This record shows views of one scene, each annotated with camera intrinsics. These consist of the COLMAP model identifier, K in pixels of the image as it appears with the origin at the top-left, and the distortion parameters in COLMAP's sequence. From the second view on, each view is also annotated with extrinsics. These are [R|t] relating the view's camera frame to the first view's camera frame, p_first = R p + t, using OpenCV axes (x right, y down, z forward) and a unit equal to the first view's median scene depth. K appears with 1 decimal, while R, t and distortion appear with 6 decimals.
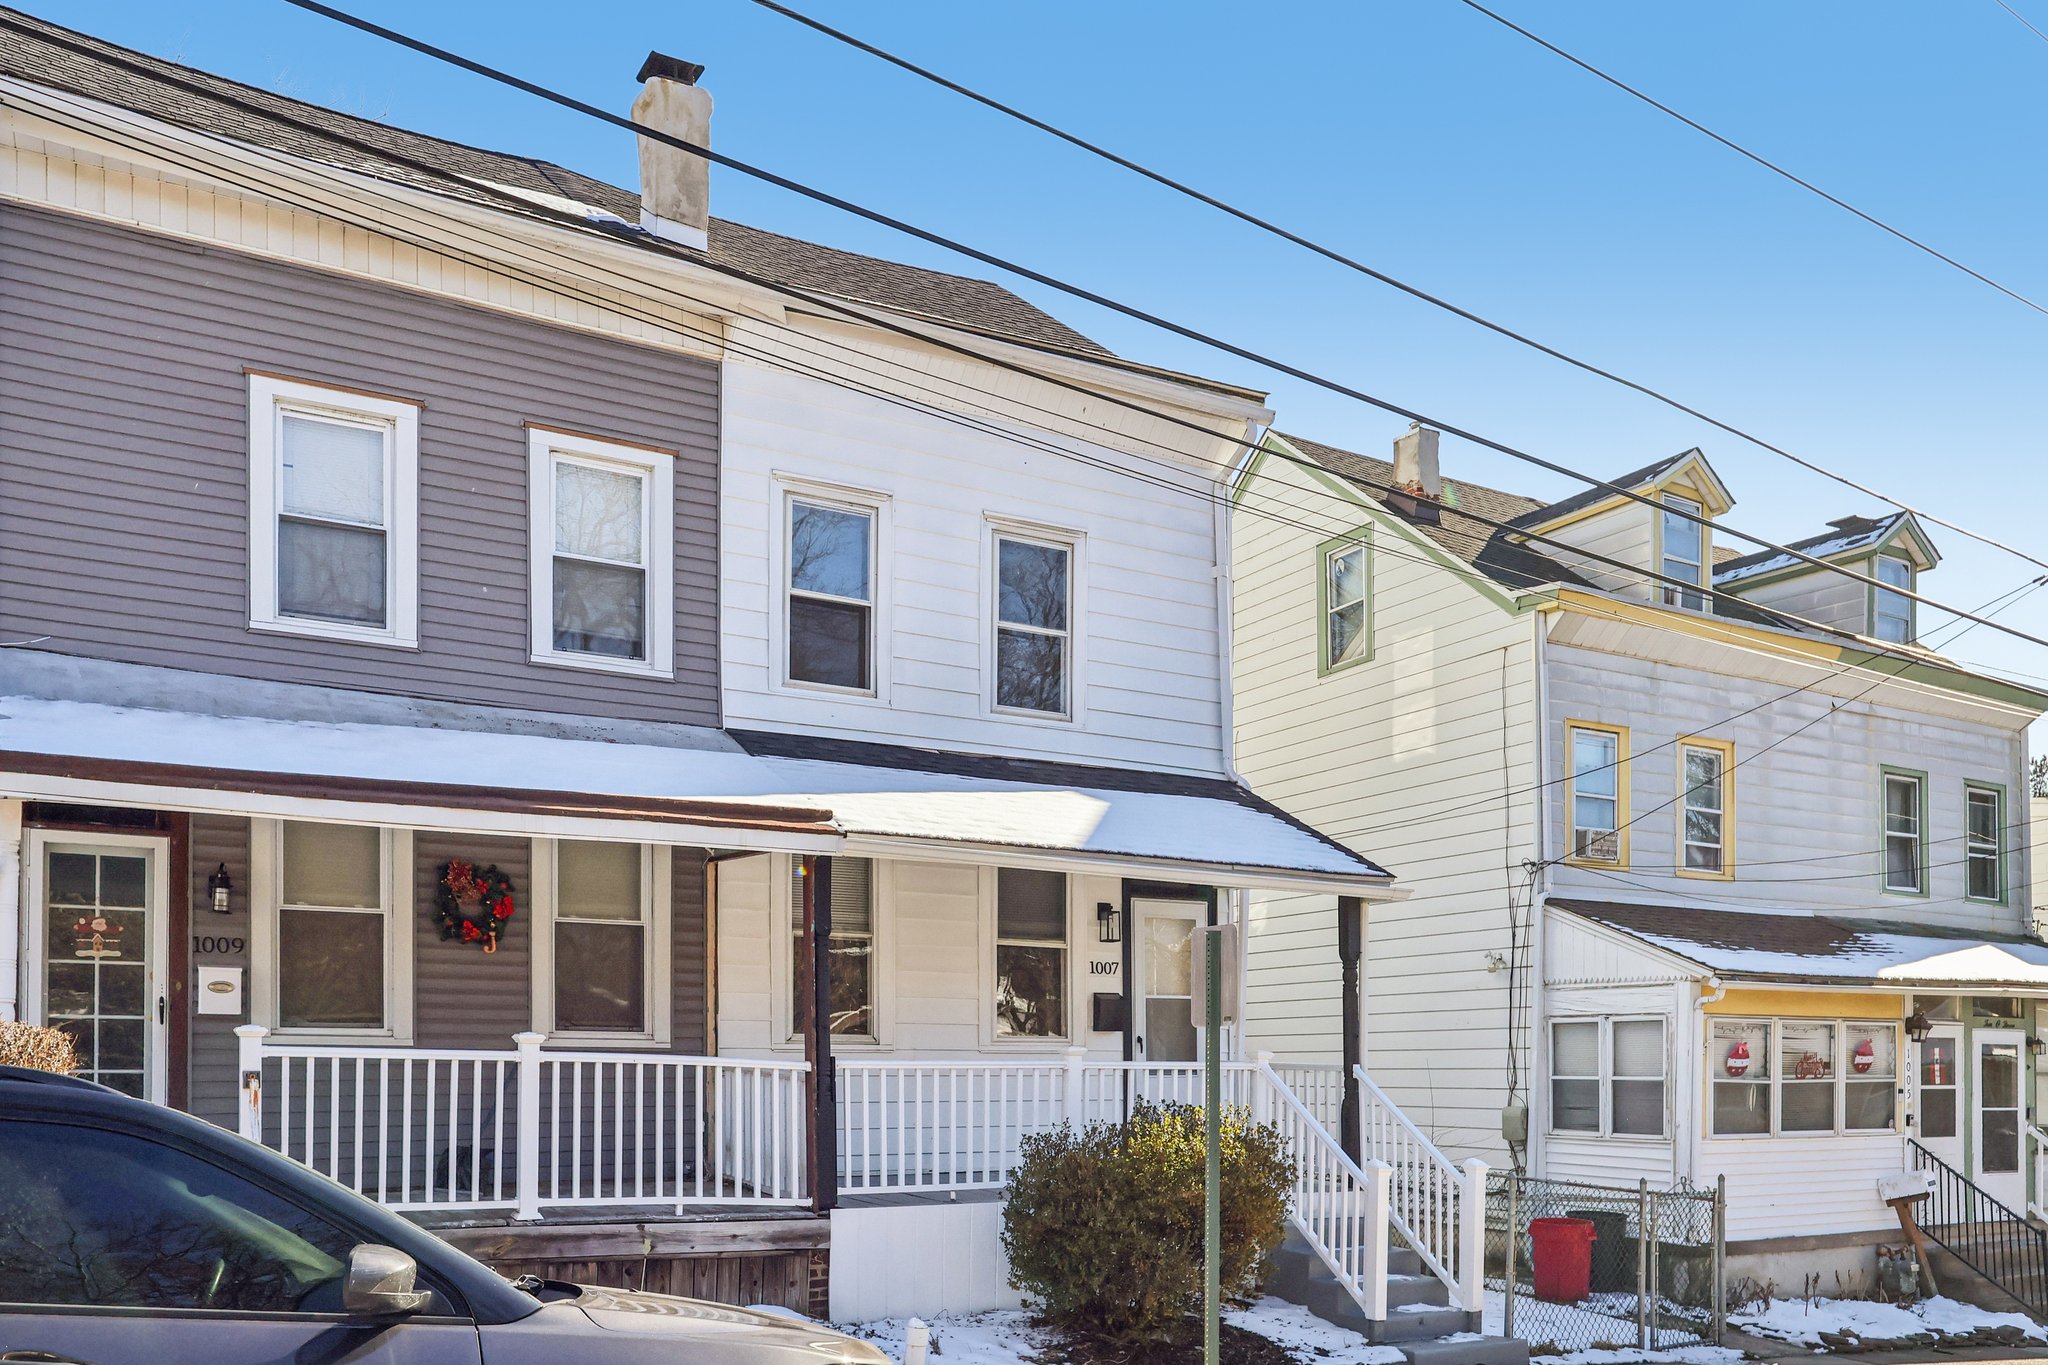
lens RADIAL K [[1636.4, 0, 1020.7], [0, 1636.4, 936.1], [0, 0, 1]] dist [-0.031978, 0.008541]
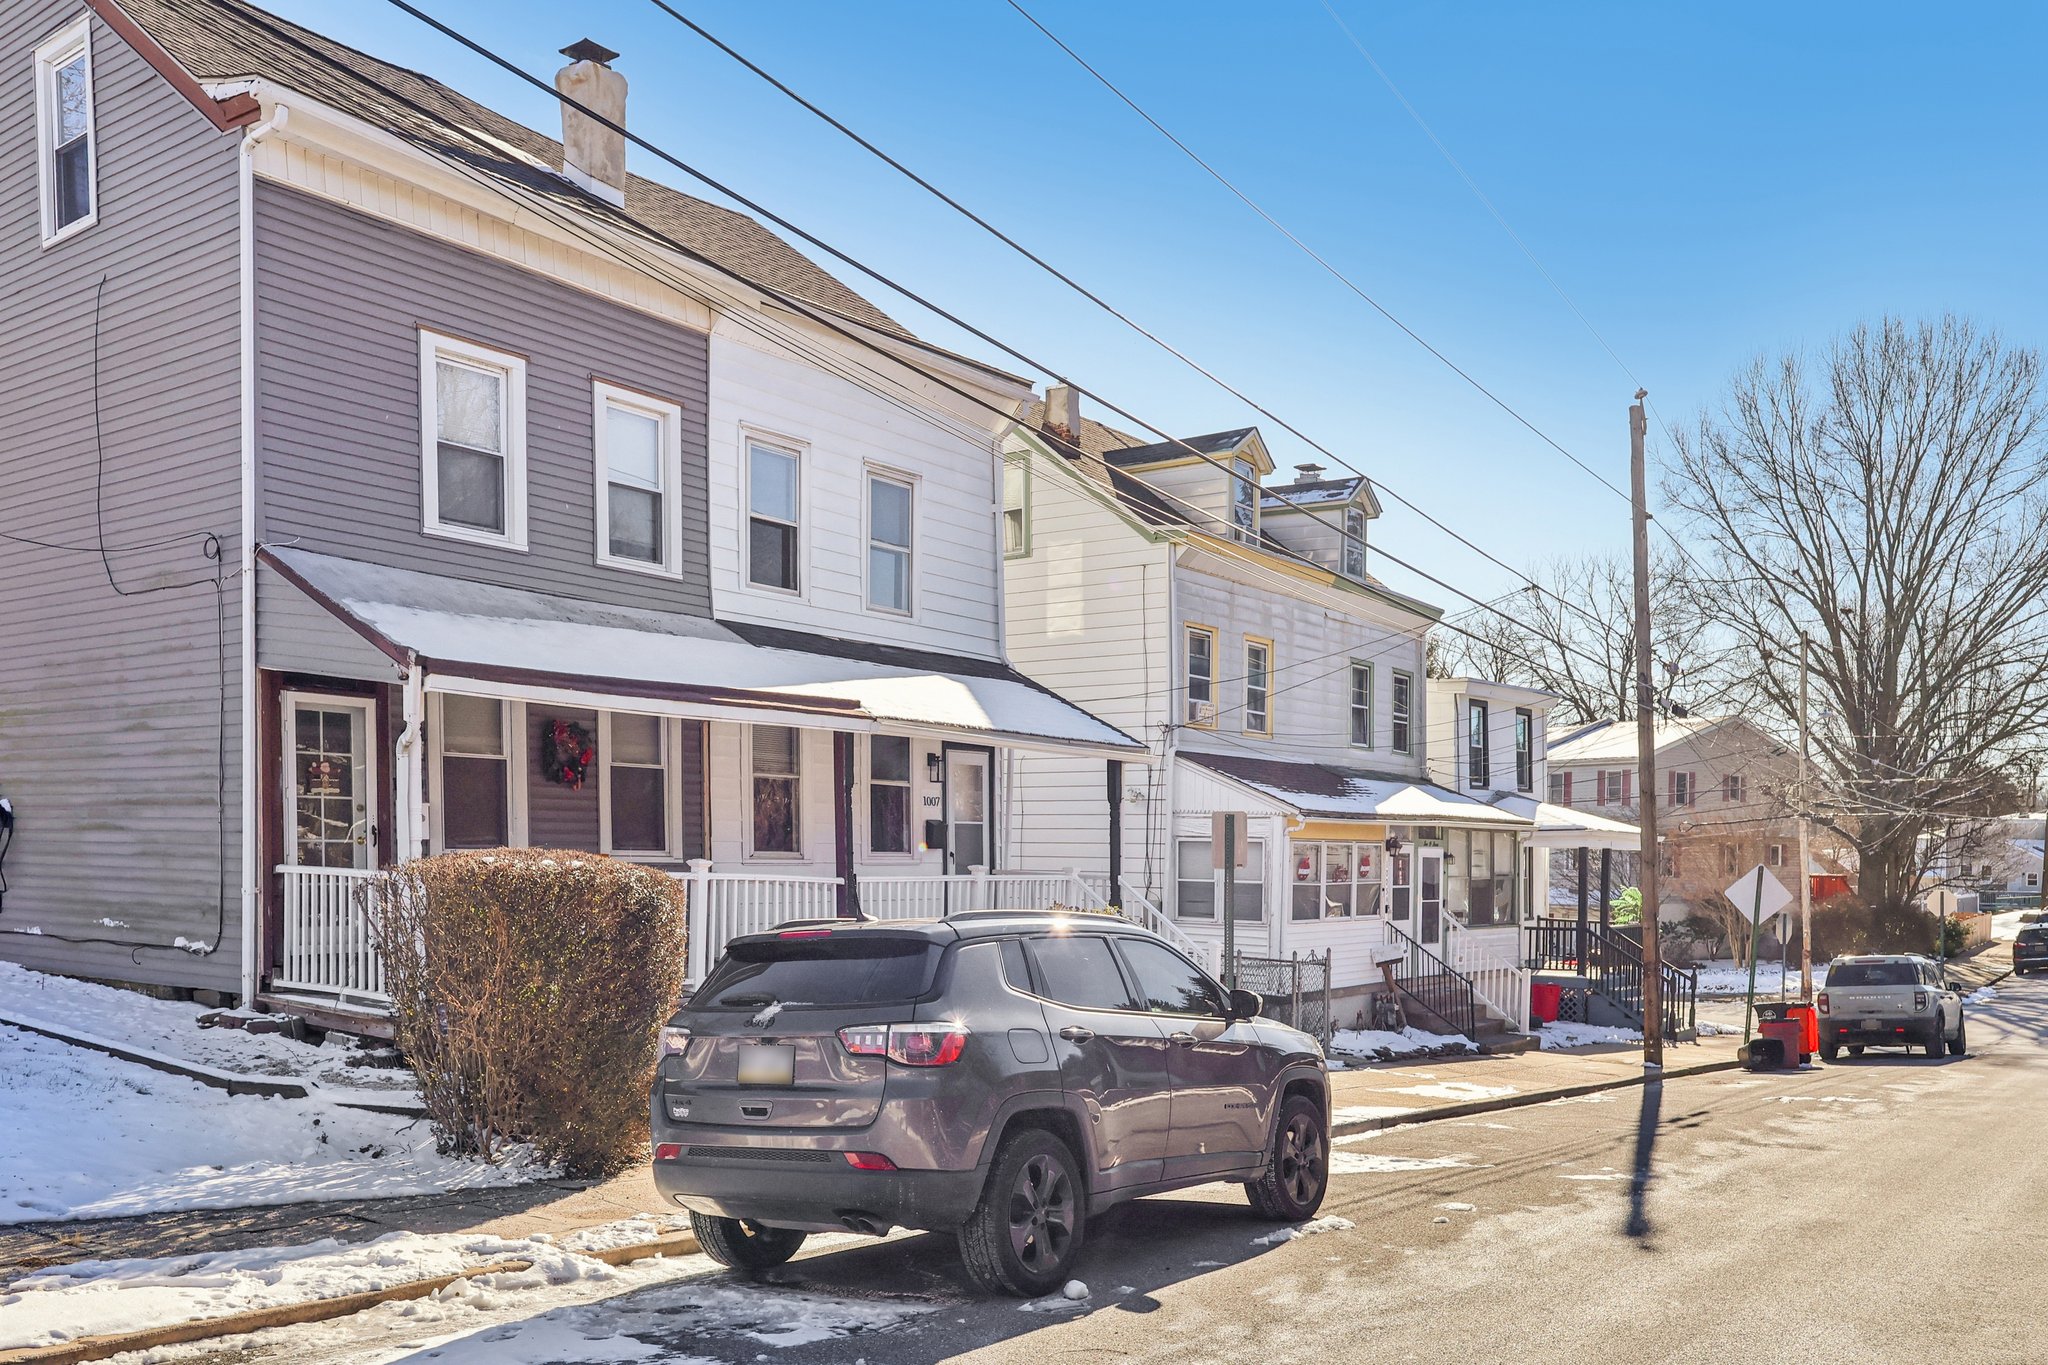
lens RADIAL K [[1616.4, 0, 1024.0], [0, 1616.4, 682.5], [0, 0, 1]] dist [-0.046474, 0.000995]
pose [[0.915866, 0.051396, 0.398180, -0.396012], [-0.044491, 0.998656, -0.026569, -0.044390], [-0.399010, 0.006618, 0.916923, -0.248599]]
